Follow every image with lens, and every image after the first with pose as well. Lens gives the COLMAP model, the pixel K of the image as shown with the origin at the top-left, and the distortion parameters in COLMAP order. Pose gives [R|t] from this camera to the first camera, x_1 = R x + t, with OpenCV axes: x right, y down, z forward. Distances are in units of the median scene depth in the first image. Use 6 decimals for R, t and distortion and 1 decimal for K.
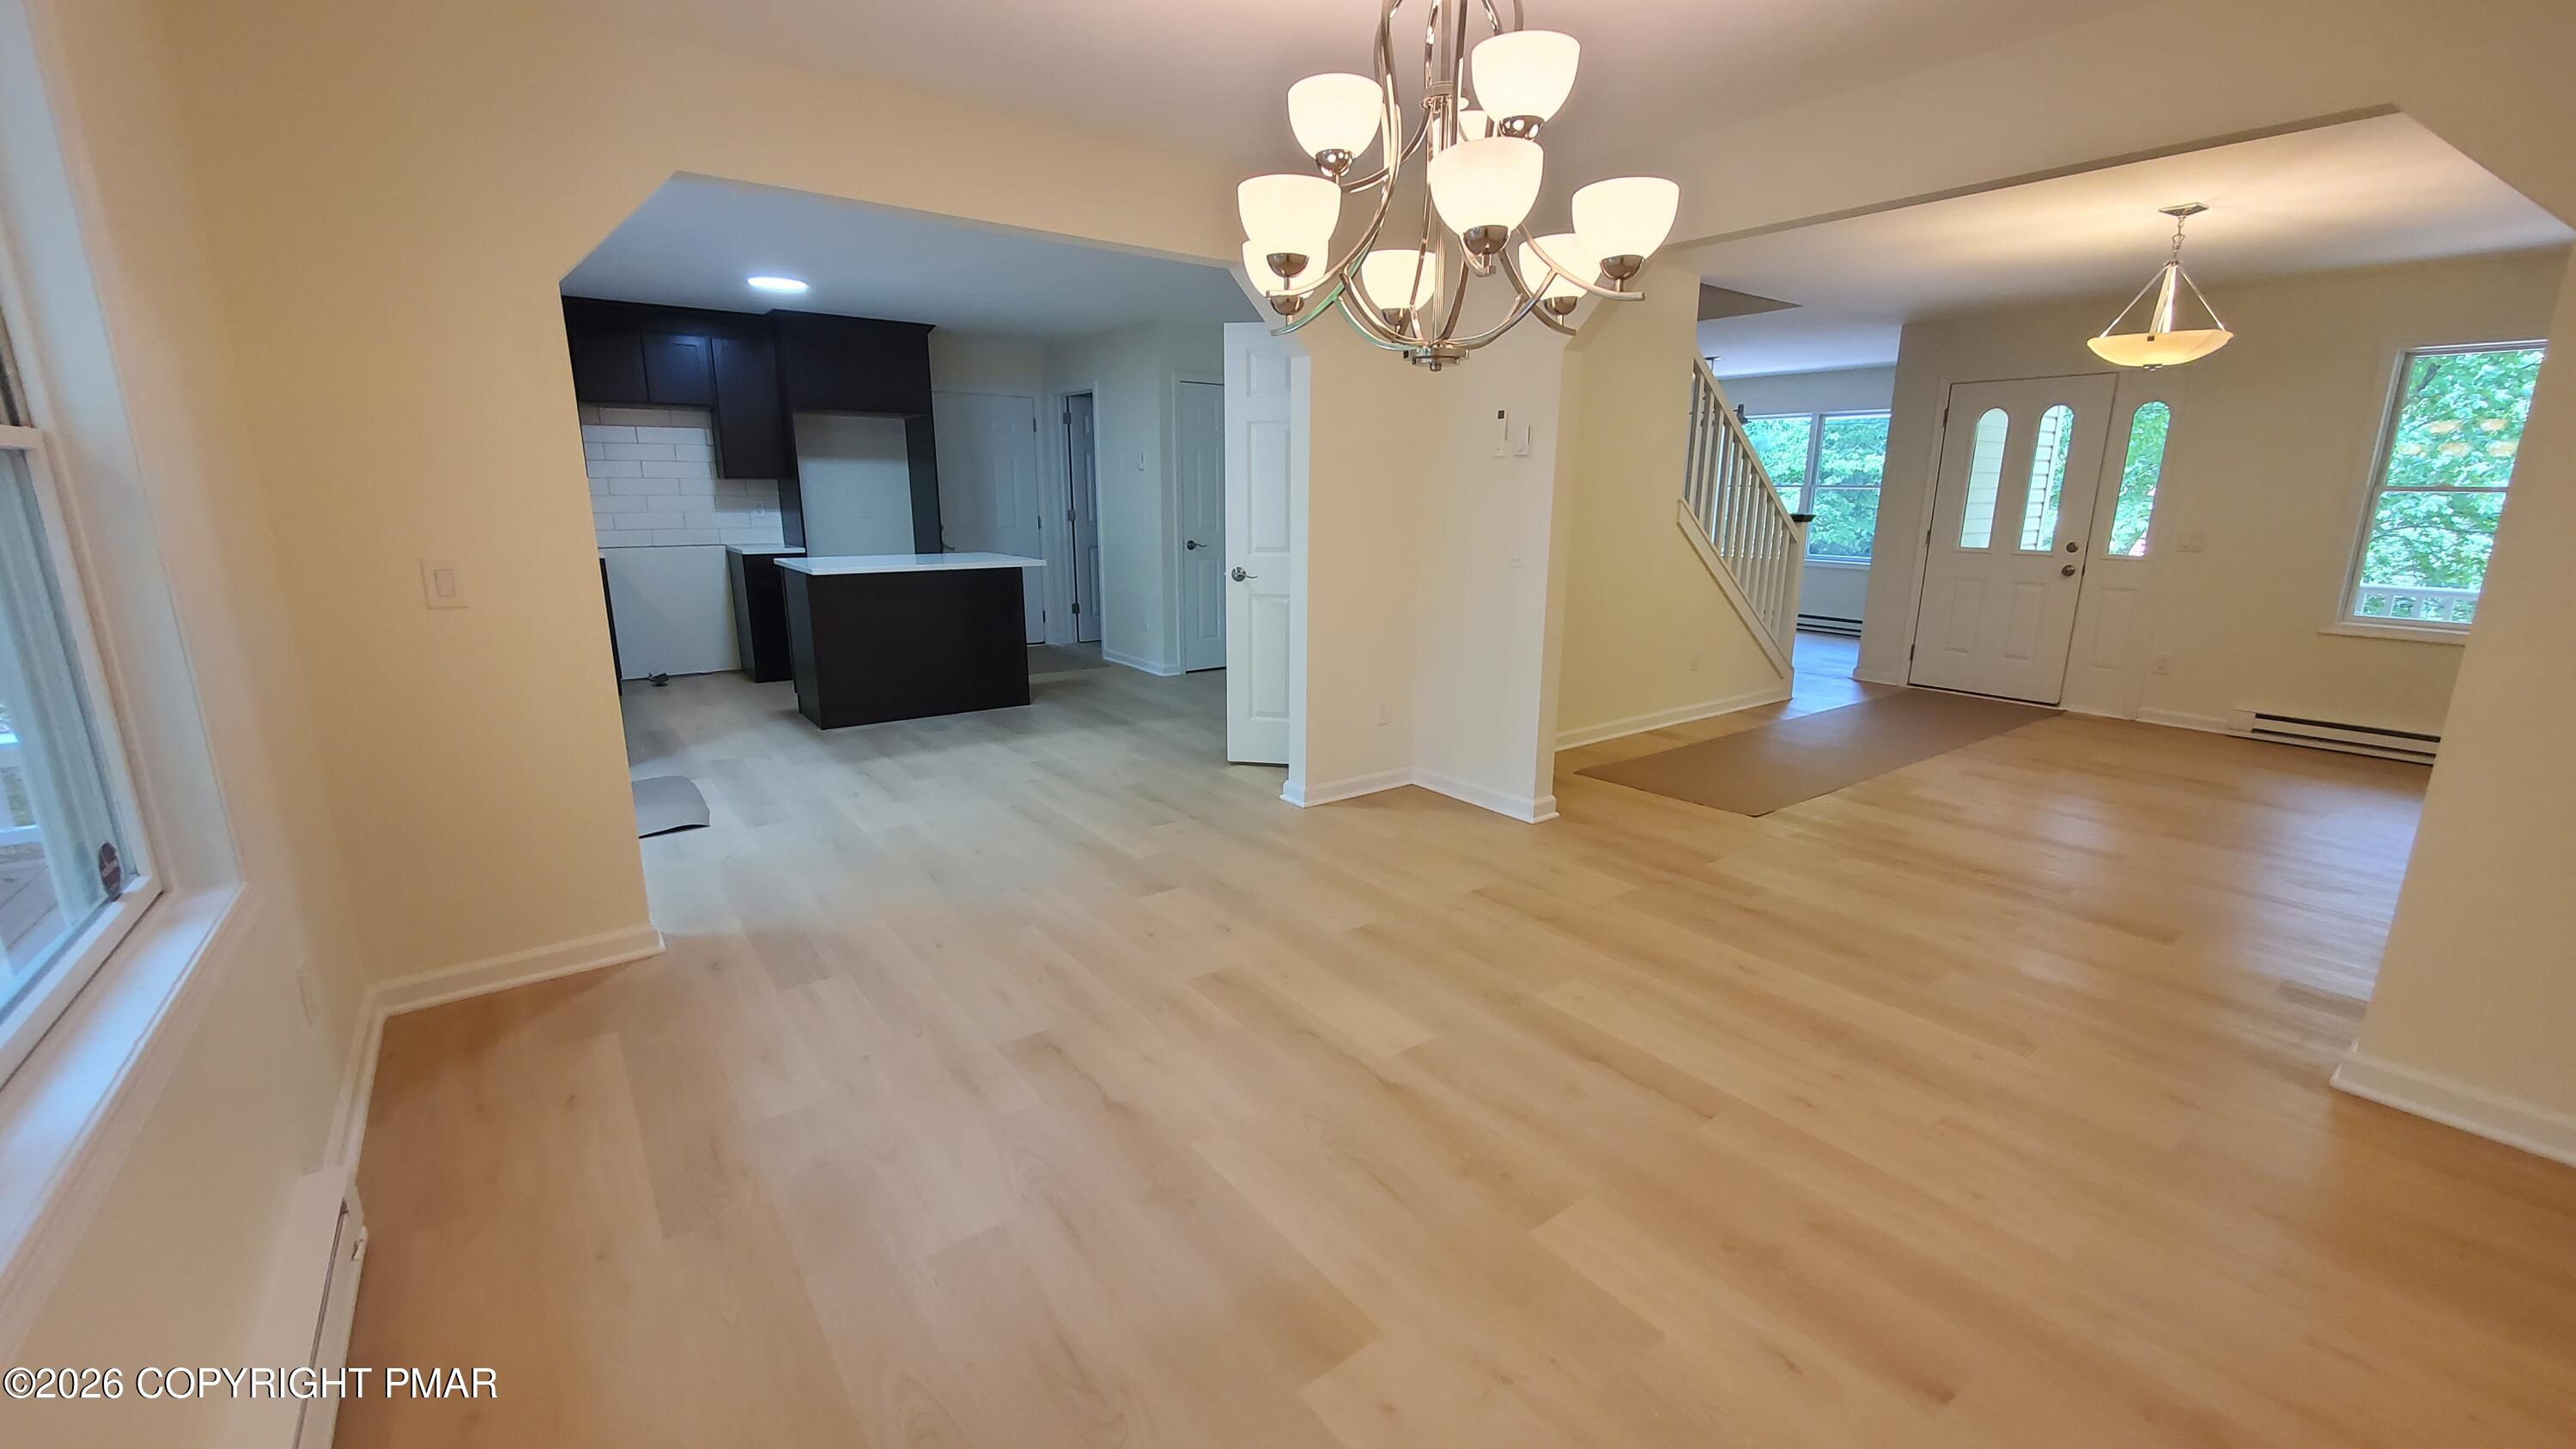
lens RADIAL K [[1014.0, 0, 1288.0], [0, 1014.0, 724.5], [0, 0, 1]] dist [0.017110, 0.000044]
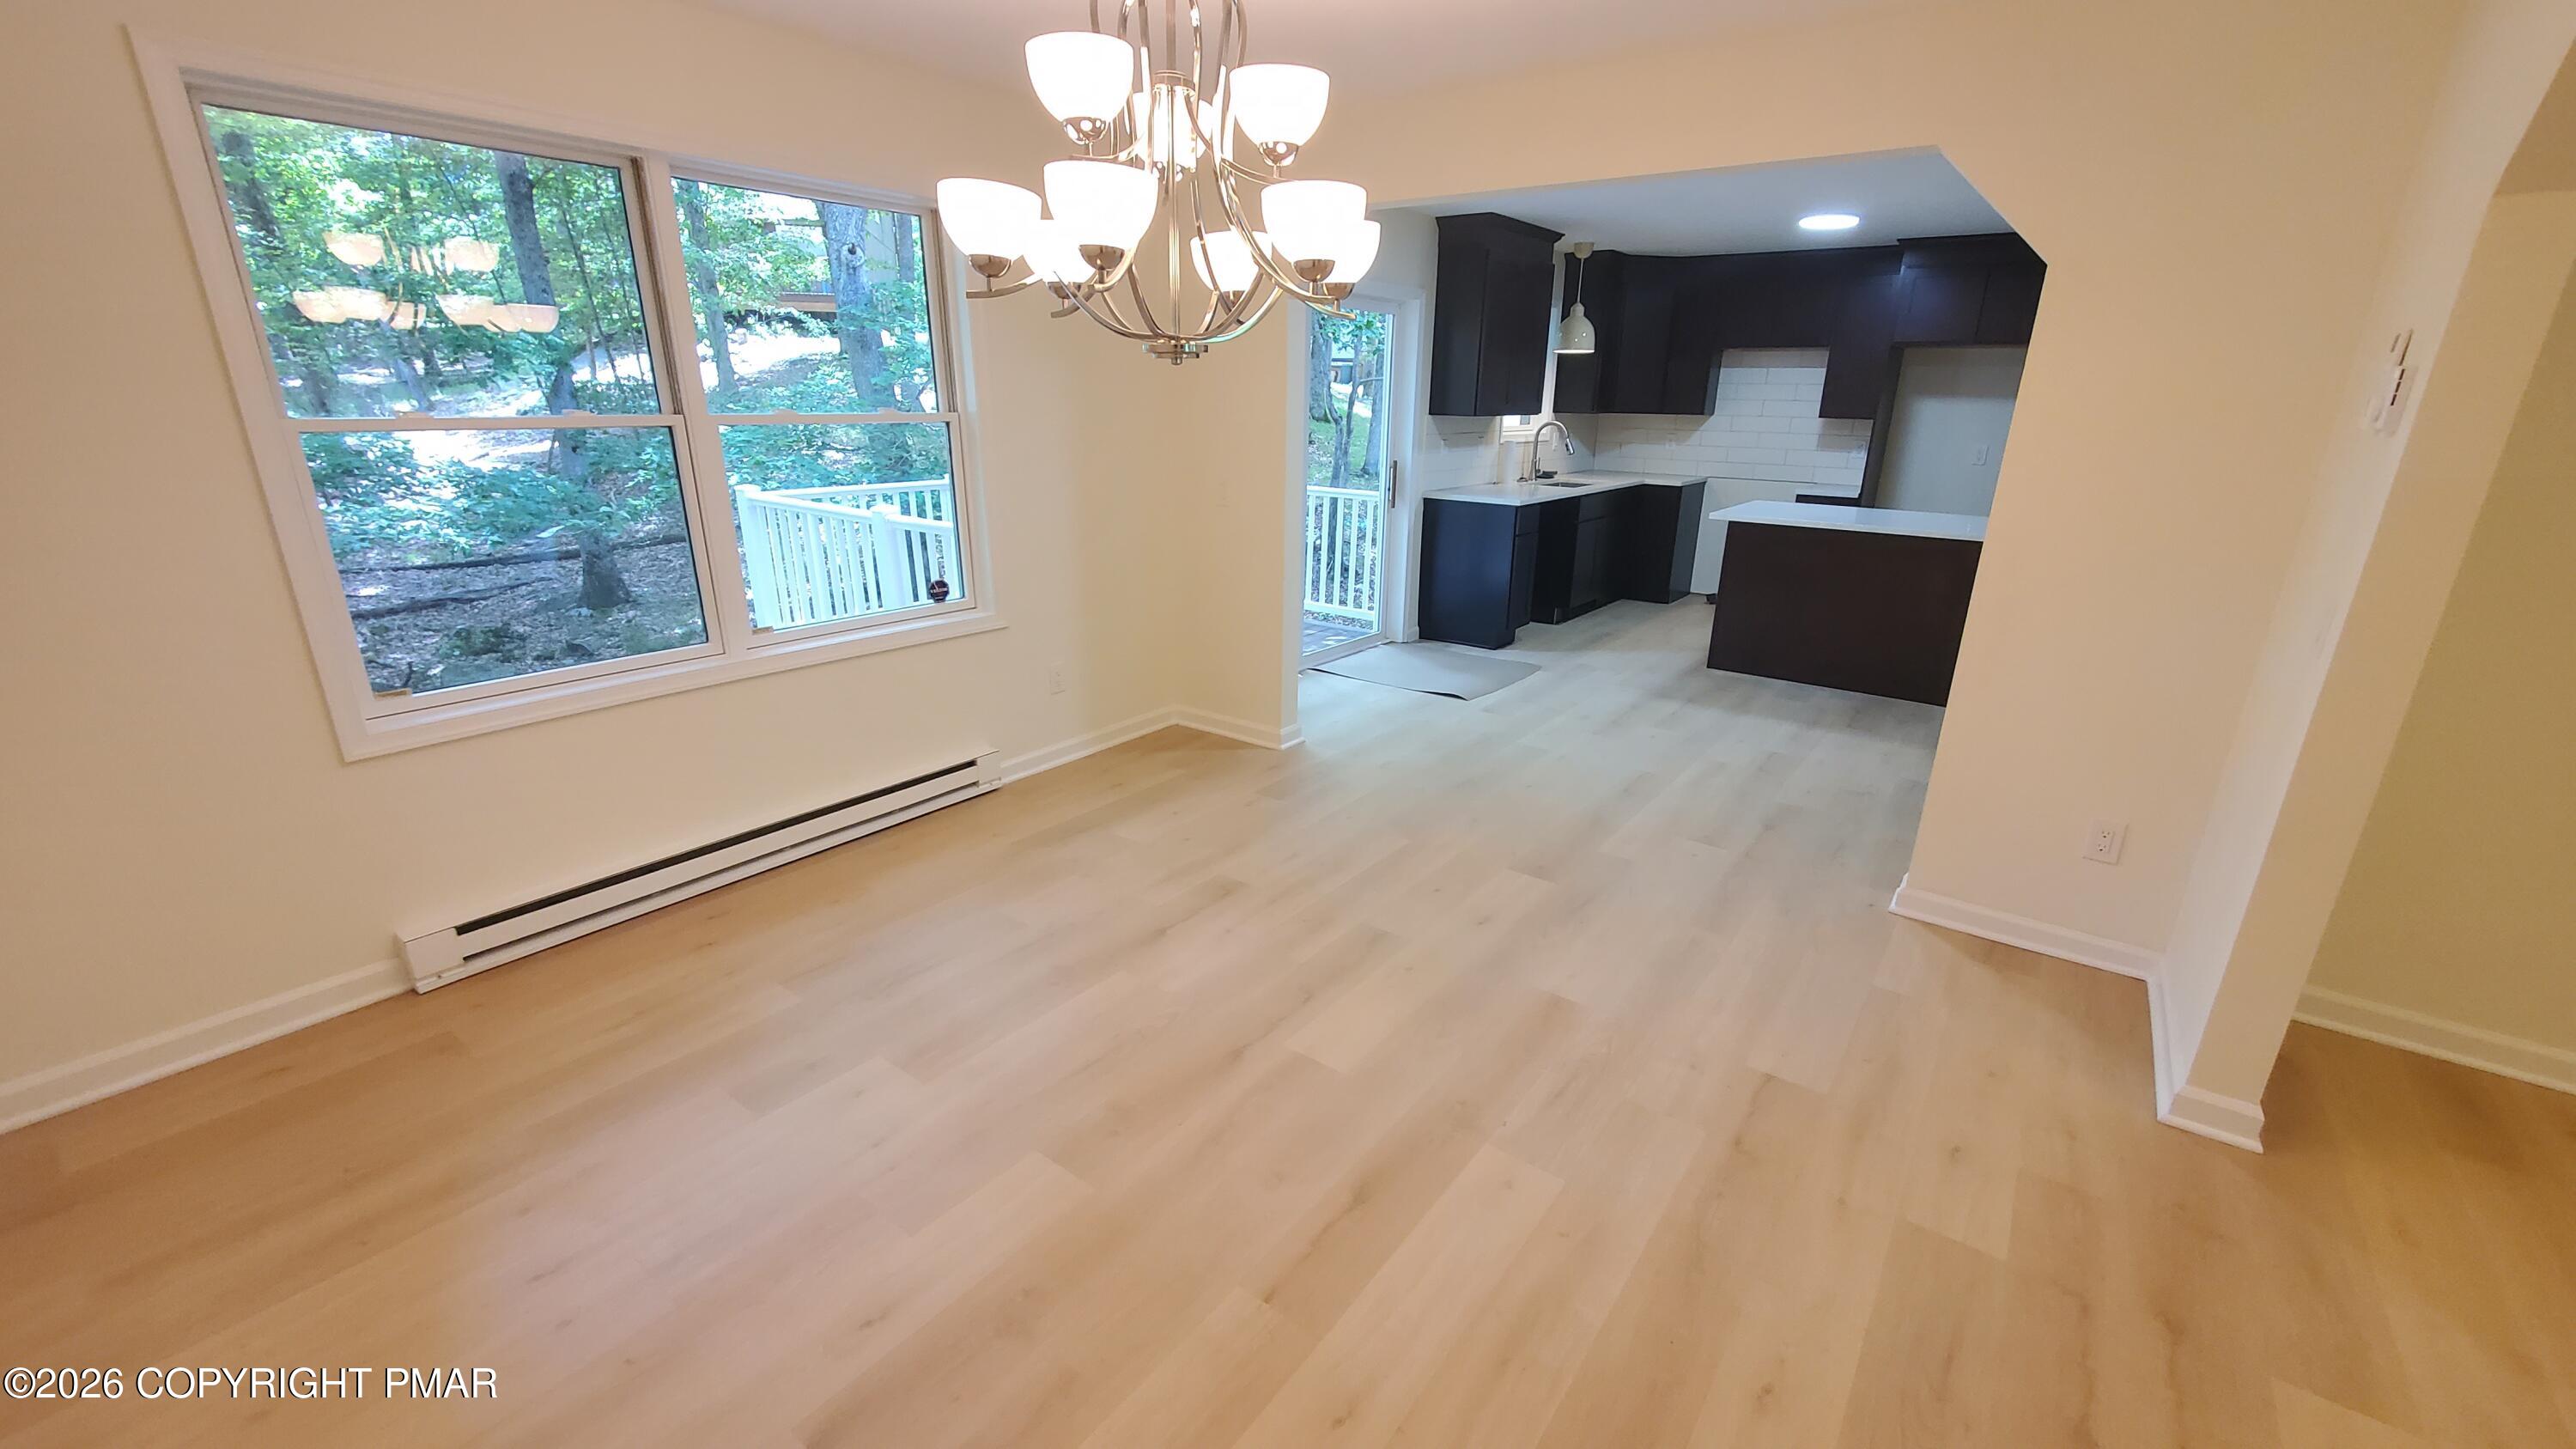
lens RADIAL K [[1026.1, 0, 1289.9], [0, 1026.1, 736.1], [0, 0, 1]] dist [0.000231, 0.000120]
pose [[0.279960, 0.299600, -0.912065, 0.775174], [-0.230452, 0.943250, 0.239106, -0.162029], [0.931941, 0.143247, 0.333116, 0.539586]]
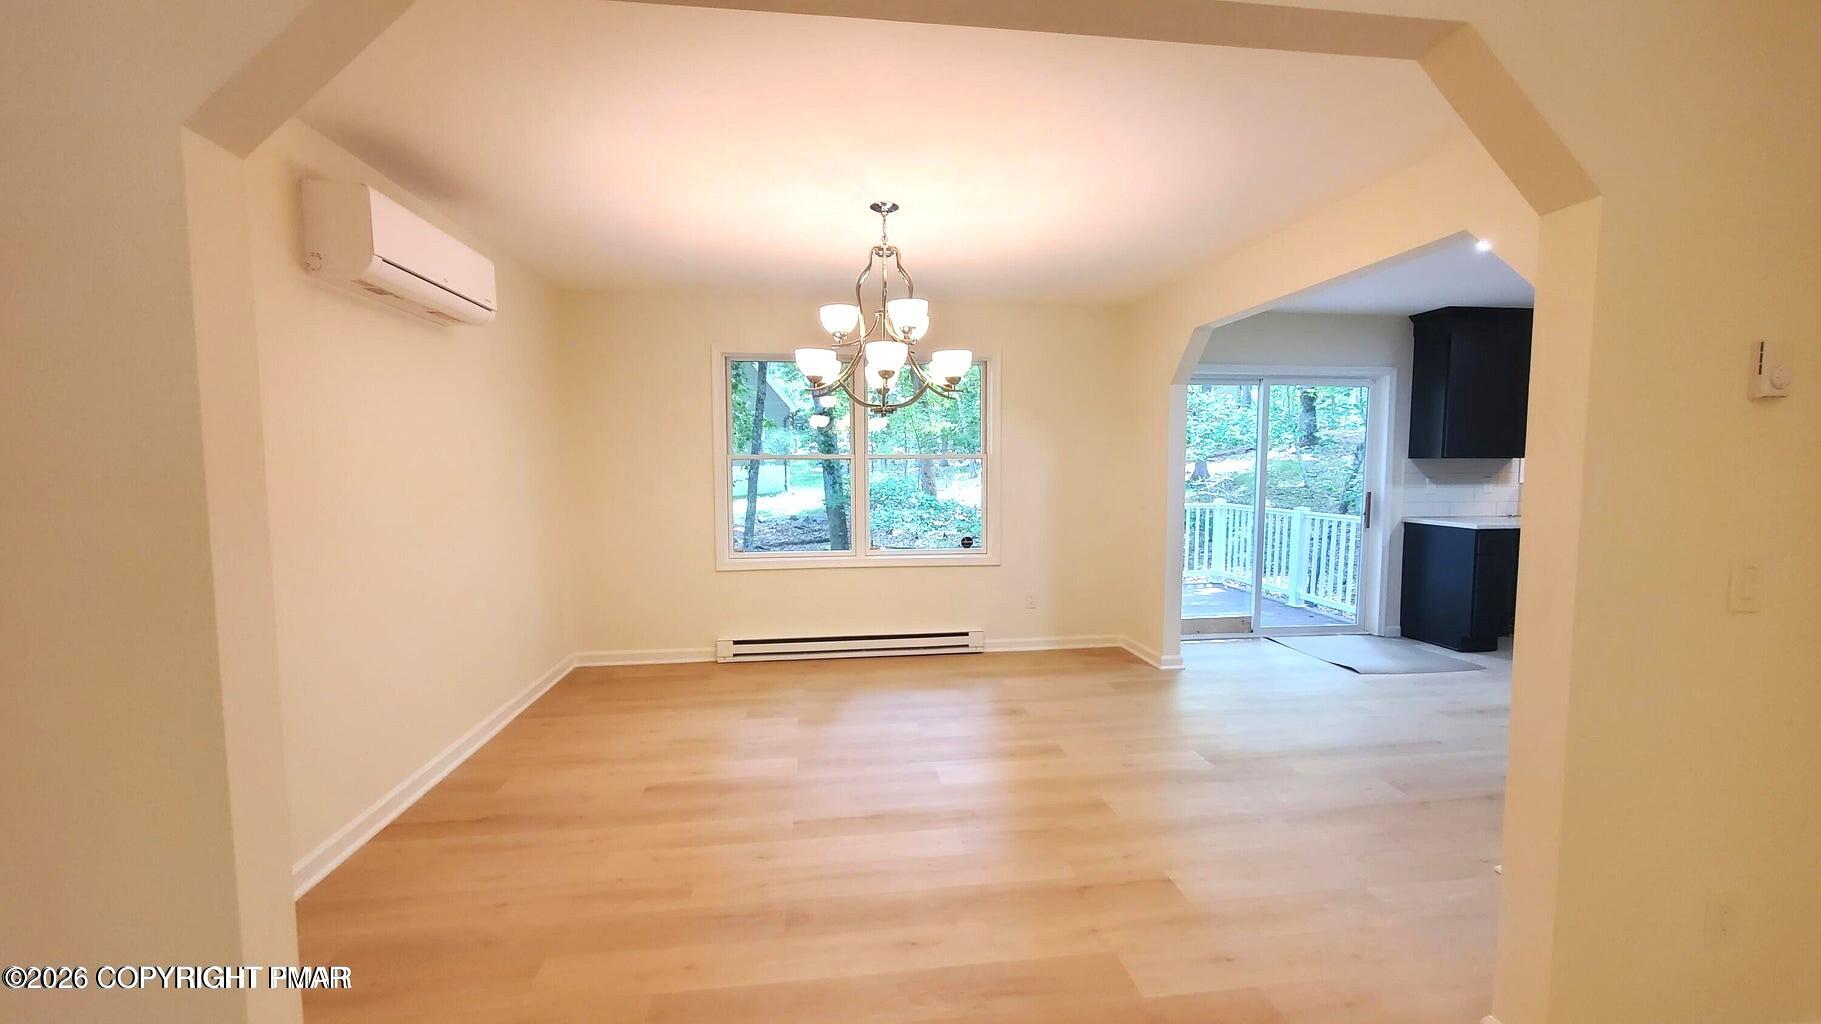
lens RADIAL K [[725.2, 0, 911.8], [0, 725.2, 520.2], [0, 0, 1]] dist [0.000231, 0.000120]
pose [[-0.488140, 0.059912, -0.870707, 1.033376], [-0.203135, 0.962444, 0.180107, -0.270338], [0.848797, 0.264788, -0.457637, 1.229395]]
